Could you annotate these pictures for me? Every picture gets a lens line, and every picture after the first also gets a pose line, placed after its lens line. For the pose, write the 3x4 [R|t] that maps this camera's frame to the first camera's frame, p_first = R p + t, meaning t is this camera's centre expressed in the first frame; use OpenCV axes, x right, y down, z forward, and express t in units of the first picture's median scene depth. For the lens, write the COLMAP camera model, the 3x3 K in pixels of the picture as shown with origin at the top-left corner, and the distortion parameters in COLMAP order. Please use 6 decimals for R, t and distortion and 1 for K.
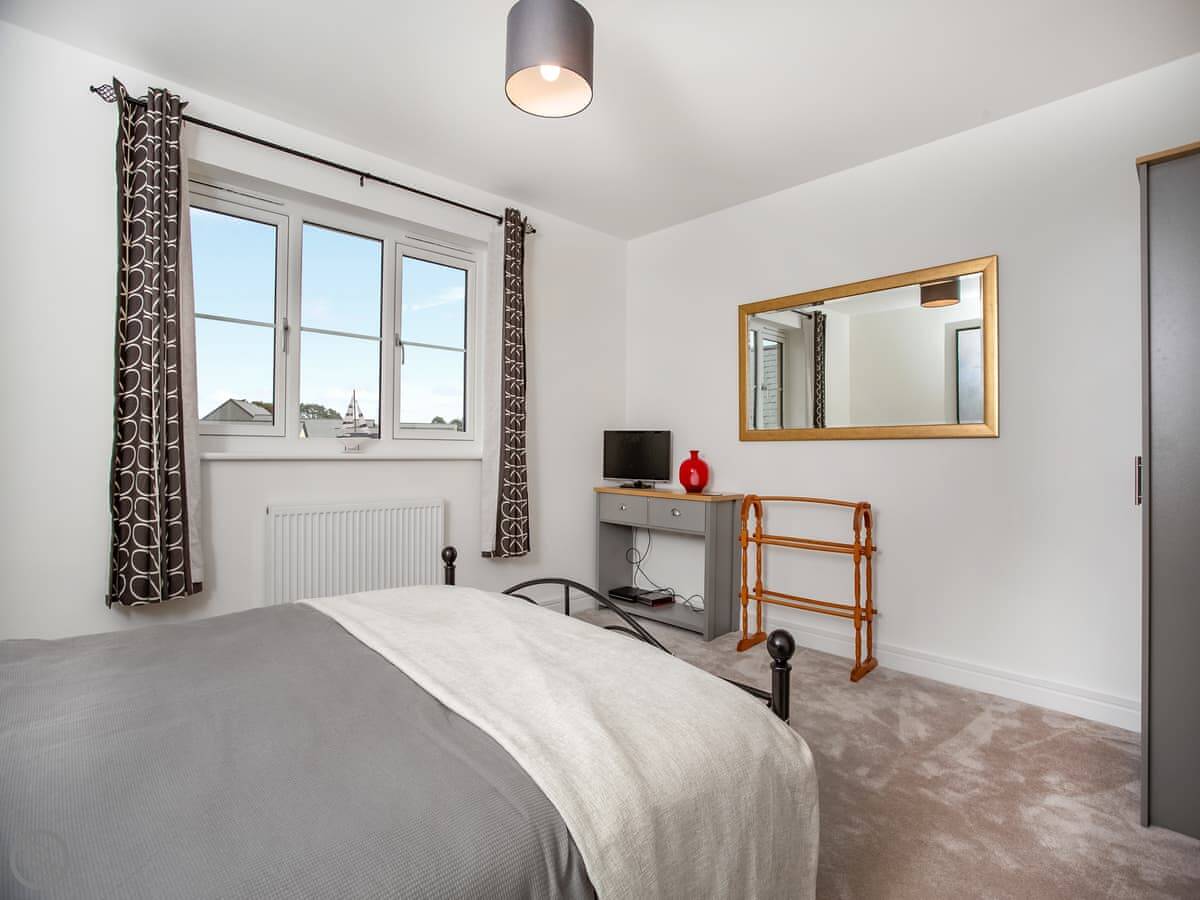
lens RADIAL K [[605.4, 0, 600.8], [0, 605.4, 455.7], [0, 0, 1]] dist [-0.048345, 0.000469]
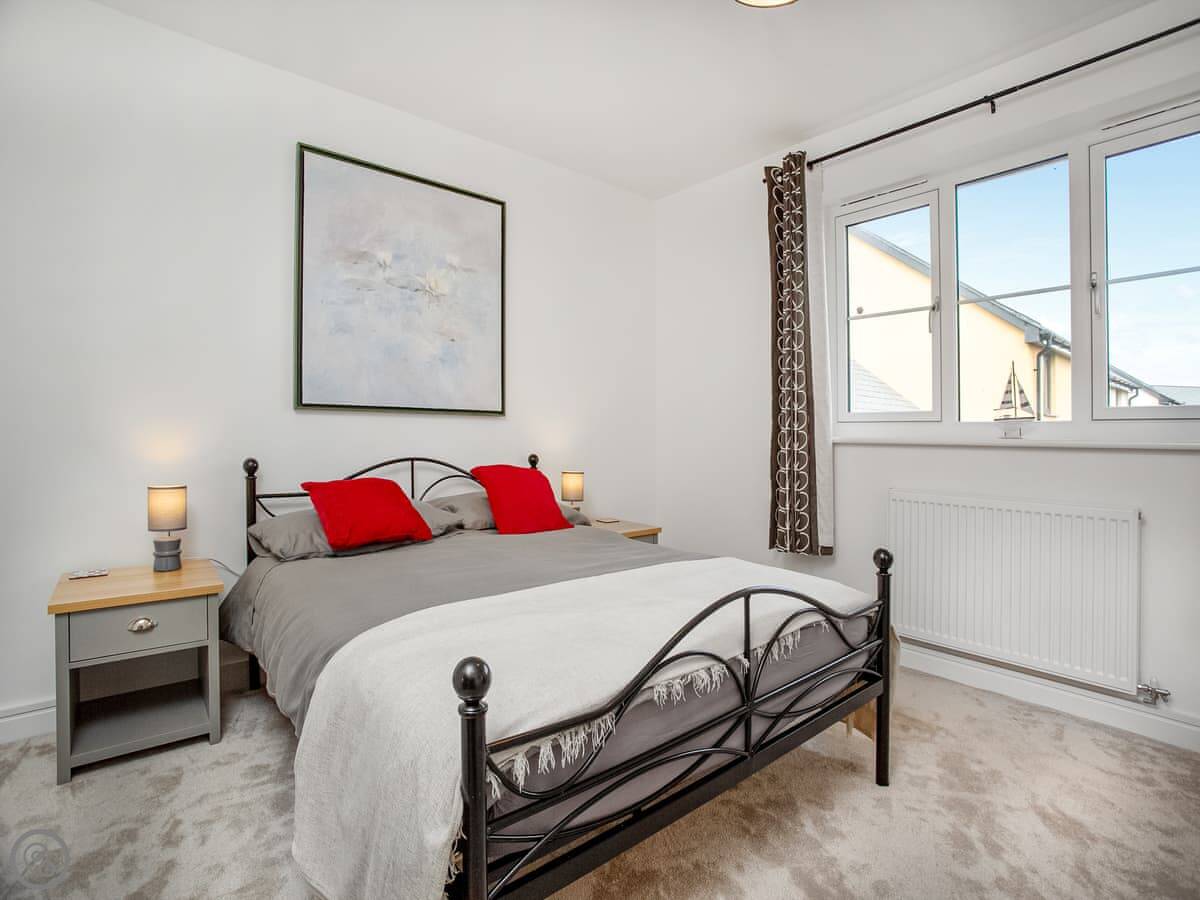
lens RADIAL K [[594.1, 0, 601.1], [0, 594.1, 435.8], [0, 0, 1]] dist [0.025120, 0.000108]
pose [[-0.050662, -0.008942, -0.998676, 0.541627], [-0.017304, 0.999818, -0.008074, 0.009803], [0.998566, 0.016872, -0.050807, 0.608211]]
